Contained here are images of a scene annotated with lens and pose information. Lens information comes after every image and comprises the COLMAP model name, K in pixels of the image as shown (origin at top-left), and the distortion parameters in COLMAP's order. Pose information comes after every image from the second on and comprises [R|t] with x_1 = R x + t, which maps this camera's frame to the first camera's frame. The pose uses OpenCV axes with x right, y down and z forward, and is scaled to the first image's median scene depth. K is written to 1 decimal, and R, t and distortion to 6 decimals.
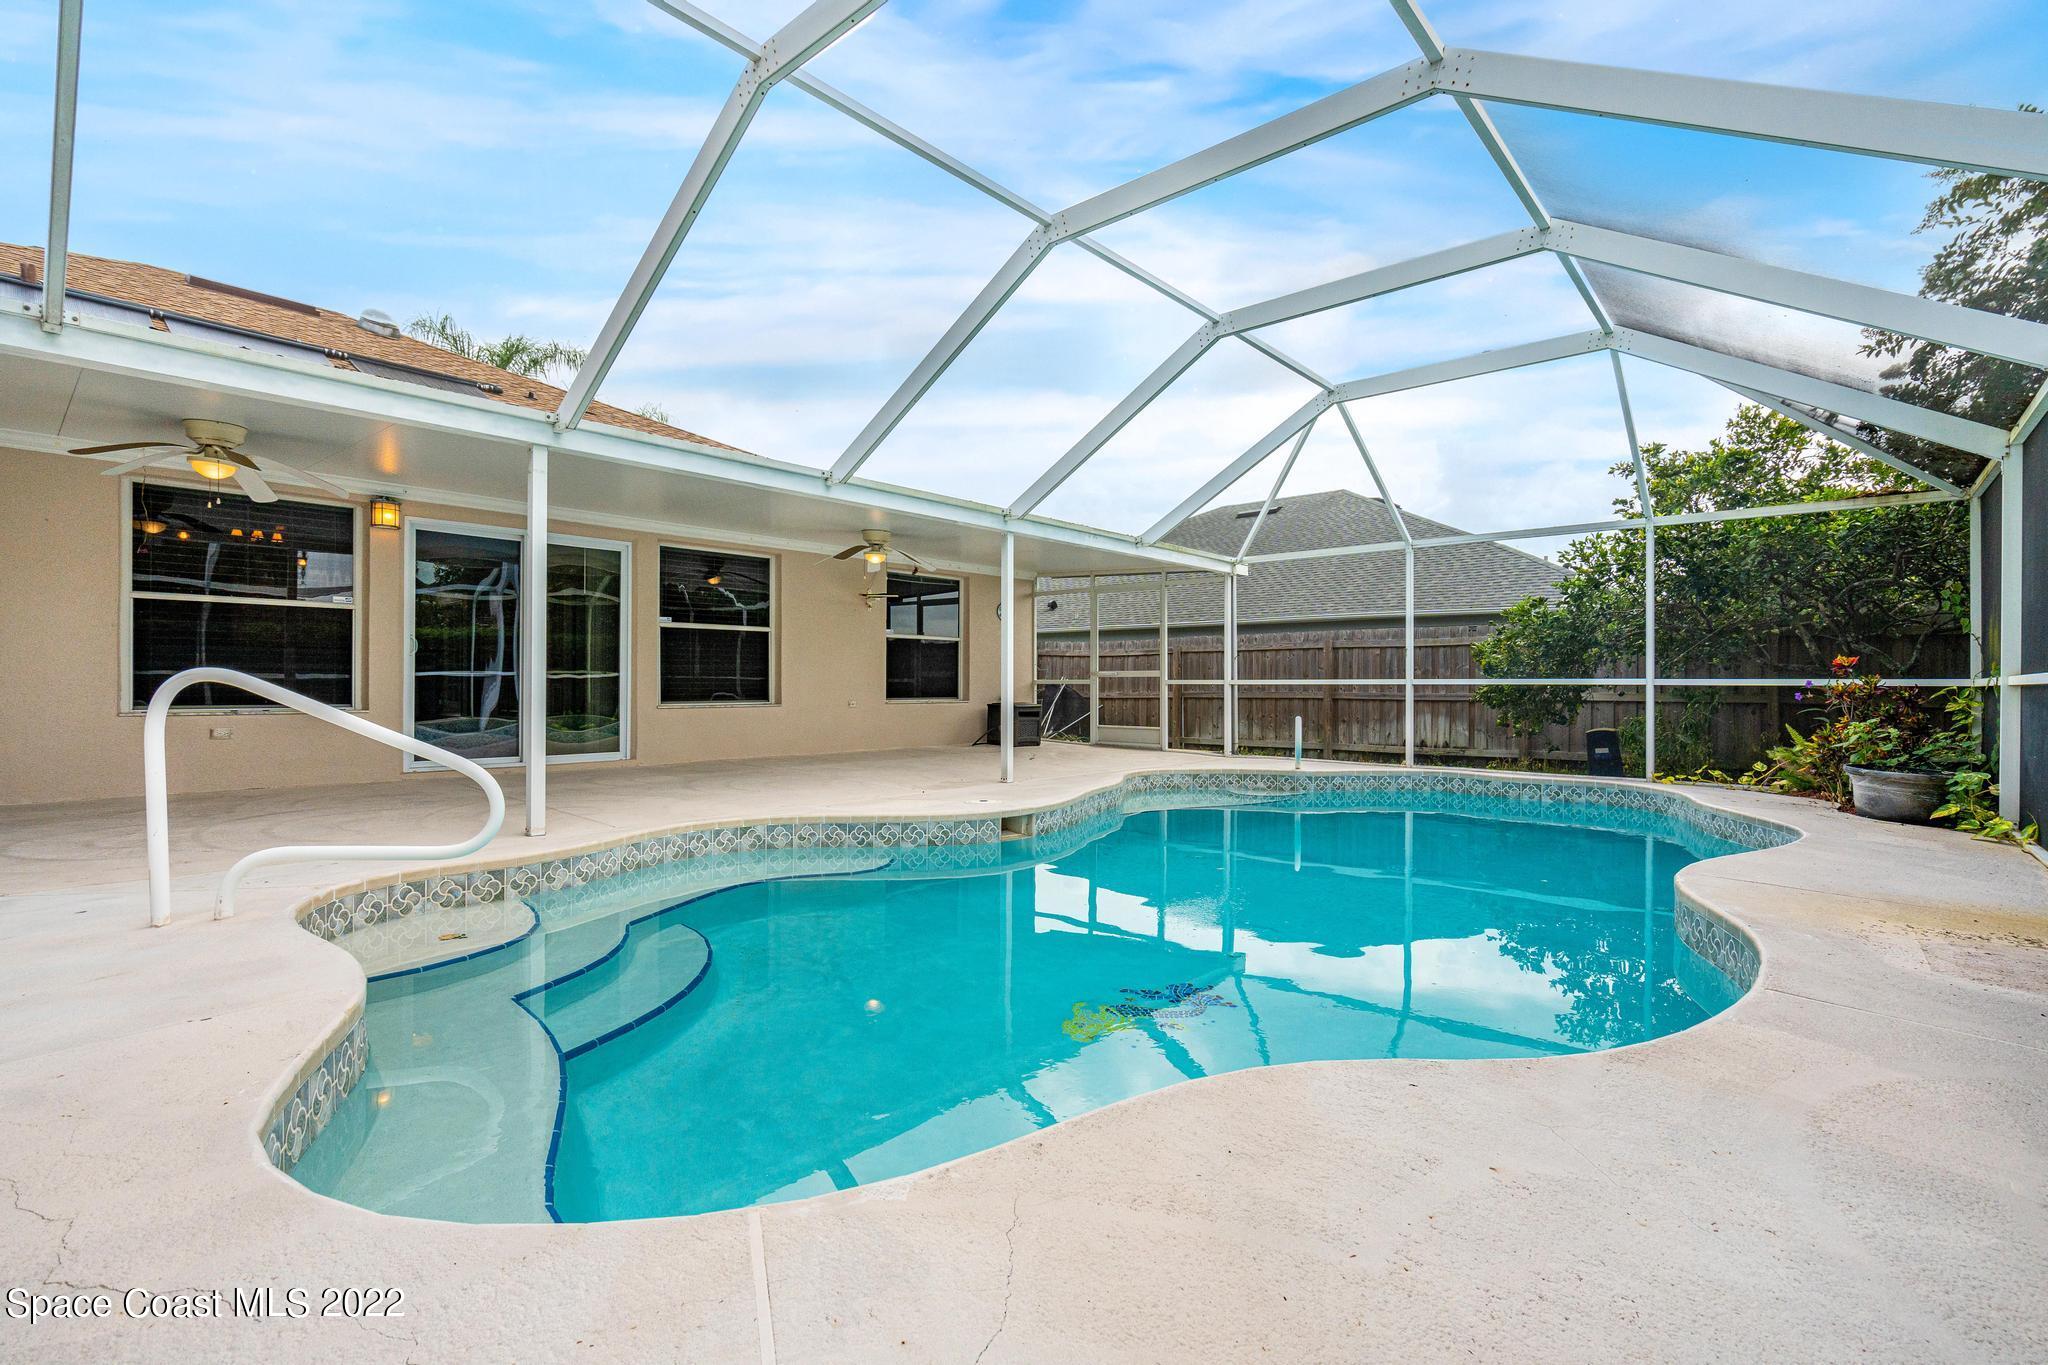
lens RADIAL K [[939.5, 0, 1029.1], [0, 939.5, 684.3], [0, 0, 1]] dist [0.000078, 0.000913]
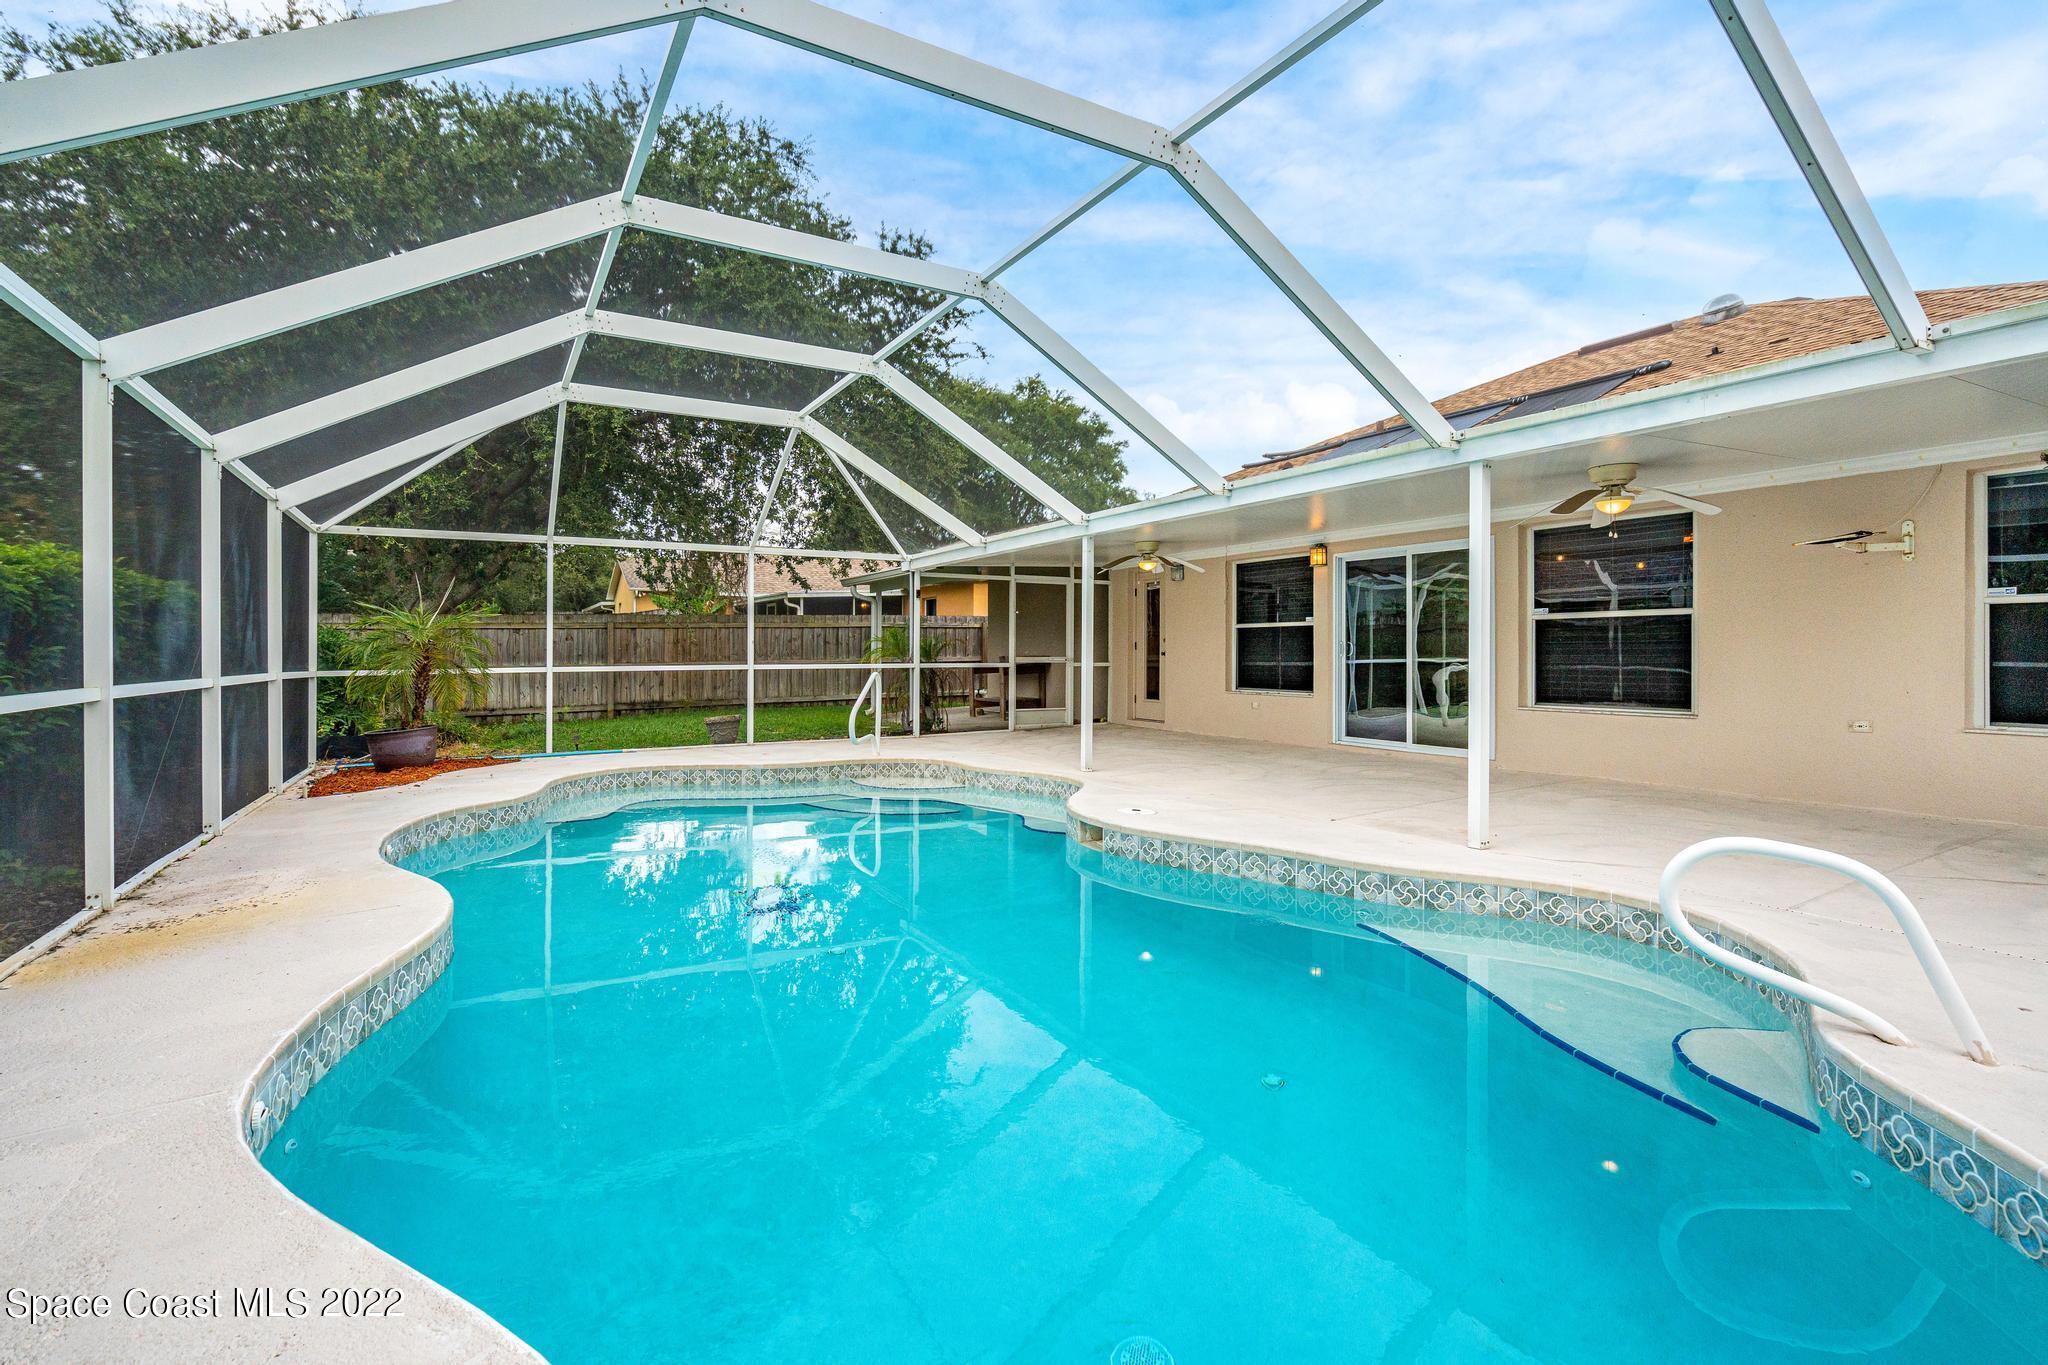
lens RADIAL K [[939.5, 0, 1029.0], [0, 939.5, 665.9], [0, 0, 1]] dist [0.000078, 0.000913]
pose [[-0.348357, 0.010854, -0.937299, 0.662032], [-0.000259, 0.999932, 0.011675, -0.028300], [0.937362, 0.004310, -0.348331, 0.895675]]
